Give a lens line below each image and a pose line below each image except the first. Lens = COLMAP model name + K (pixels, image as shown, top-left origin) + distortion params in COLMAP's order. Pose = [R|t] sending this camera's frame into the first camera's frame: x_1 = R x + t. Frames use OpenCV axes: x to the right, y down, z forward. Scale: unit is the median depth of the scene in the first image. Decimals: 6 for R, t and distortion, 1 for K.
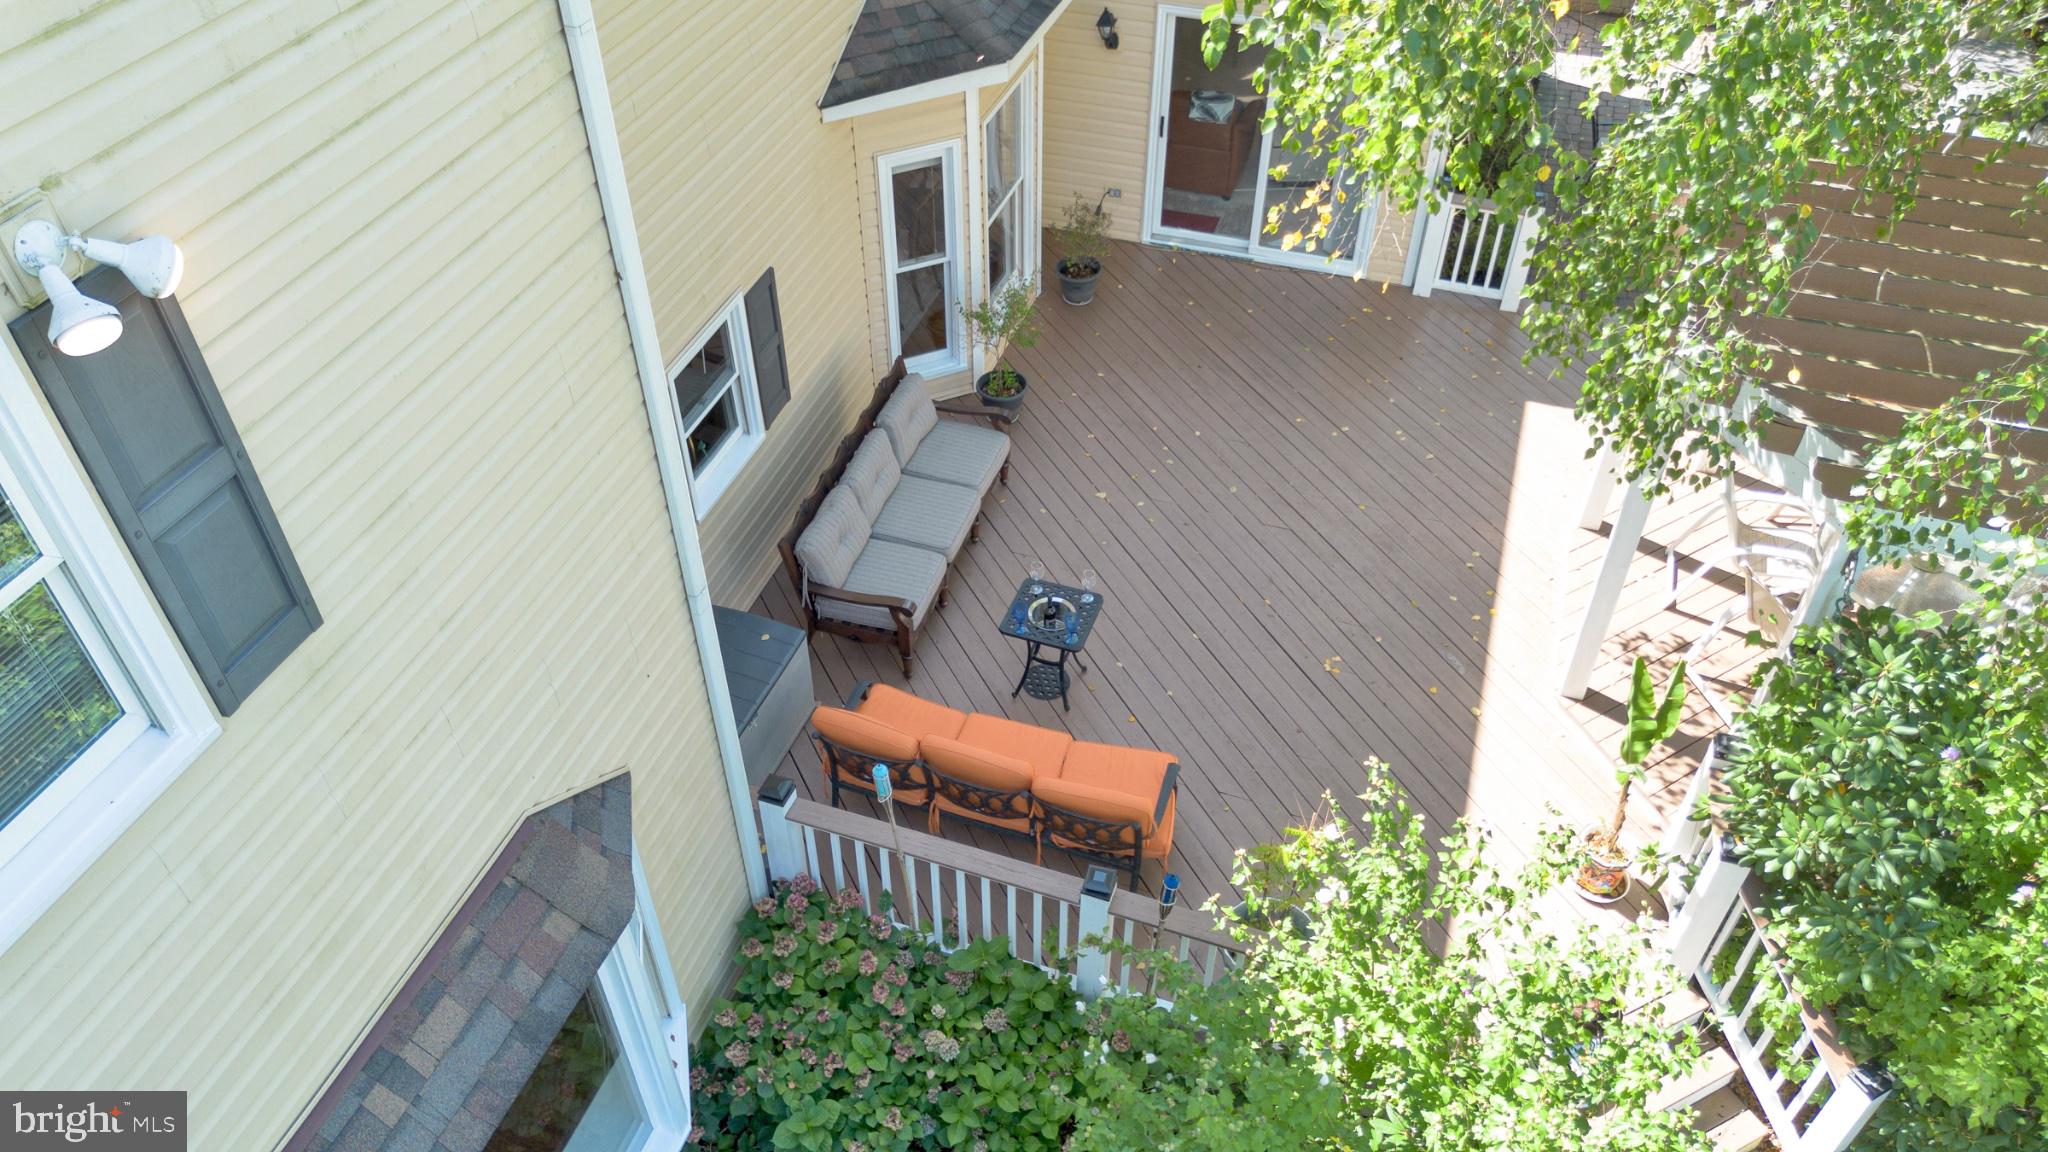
lens RADIAL K [[1456.3, 0, 1017.1], [0, 1456.3, 573.2], [0, 0, 1]] dist [0.071894, -0.075039]
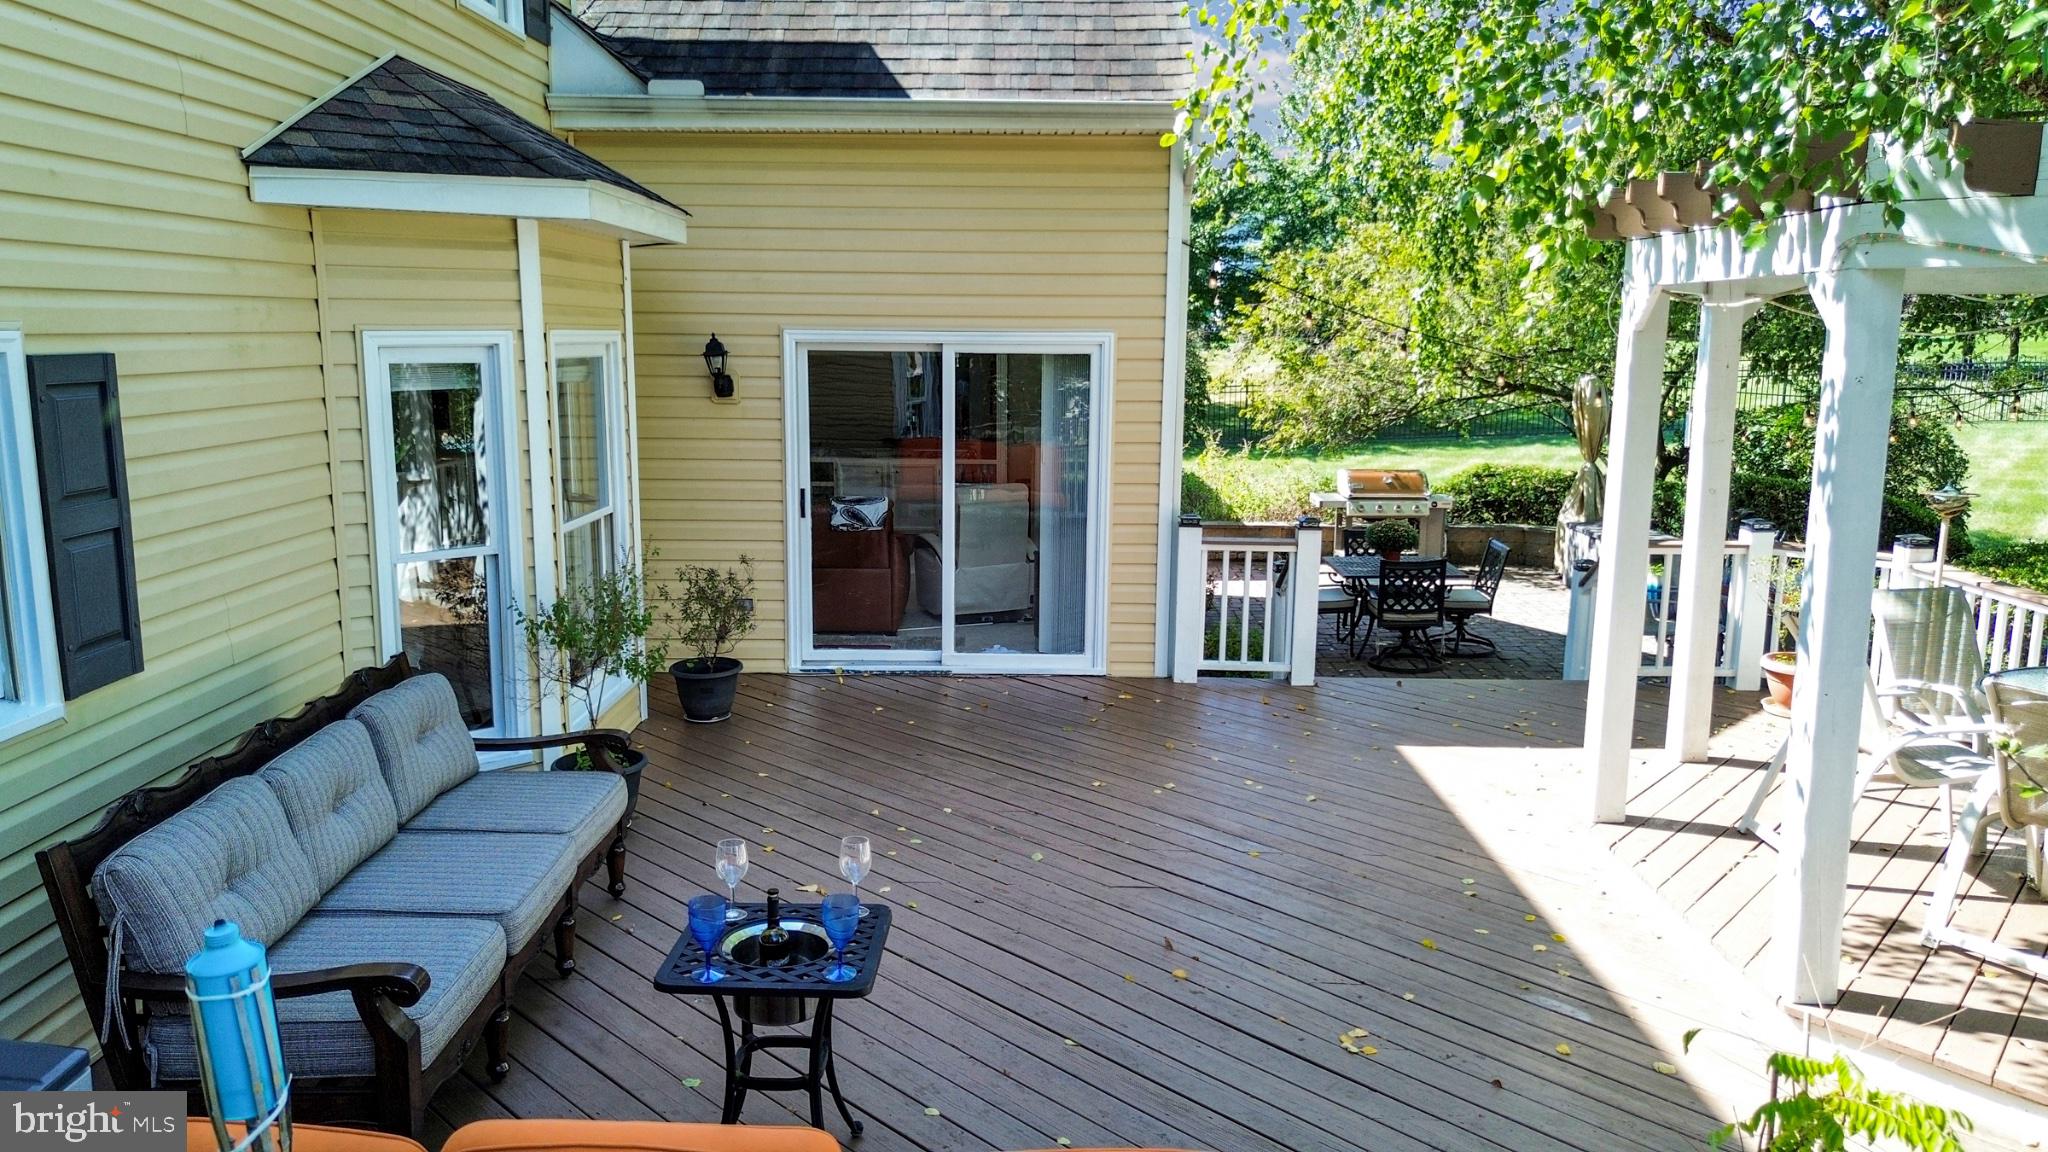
lens RADIAL K [[1456.3, 0, 1017.1], [0, 1456.3, 573.2], [0, 0, 1]] dist [0.071894, -0.075039]
pose [[0.950564, -0.044893, 0.307268, -0.026243], [0.203108, 0.838371, -0.505848, 0.122145], [-0.234895, 0.543249, 0.806043, 0.431320]]
